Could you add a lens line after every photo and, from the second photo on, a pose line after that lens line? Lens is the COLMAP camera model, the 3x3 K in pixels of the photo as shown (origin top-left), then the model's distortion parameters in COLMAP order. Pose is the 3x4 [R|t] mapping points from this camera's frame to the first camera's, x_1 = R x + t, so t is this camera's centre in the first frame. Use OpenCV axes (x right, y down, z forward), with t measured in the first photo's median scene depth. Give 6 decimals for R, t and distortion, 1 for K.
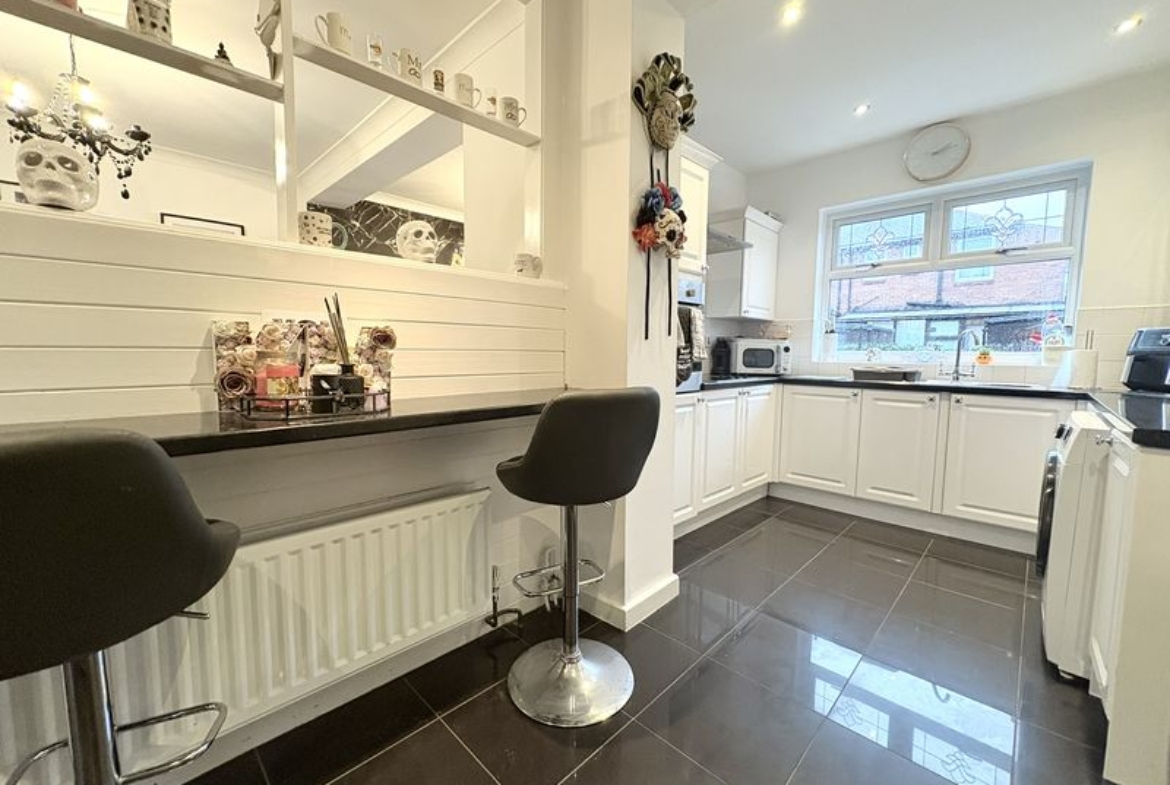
lens RADIAL K [[474.5, 0, 581.4], [0, 474.5, 388.9], [0, 0, 1]] dist [0.000439, 0.000467]
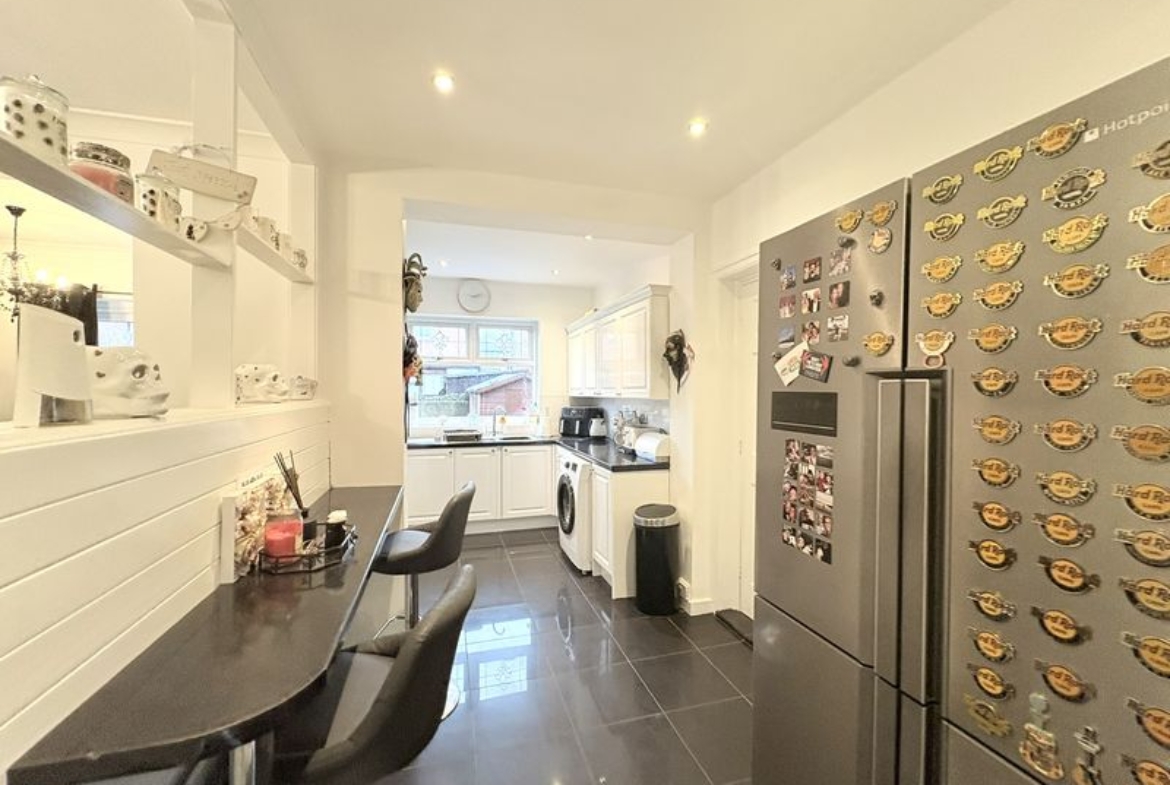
lens RADIAL K [[474.5, 0, 583.6], [0, 474.5, 394.1], [0, 0, 1]] dist [0.000439, 0.000467]
pose [[0.483471, -0.020401, 0.875123, -0.562541], [0.070842, 0.997361, -0.015887, -0.127533], [-0.872489, 0.069676, 0.483640, -0.095972]]
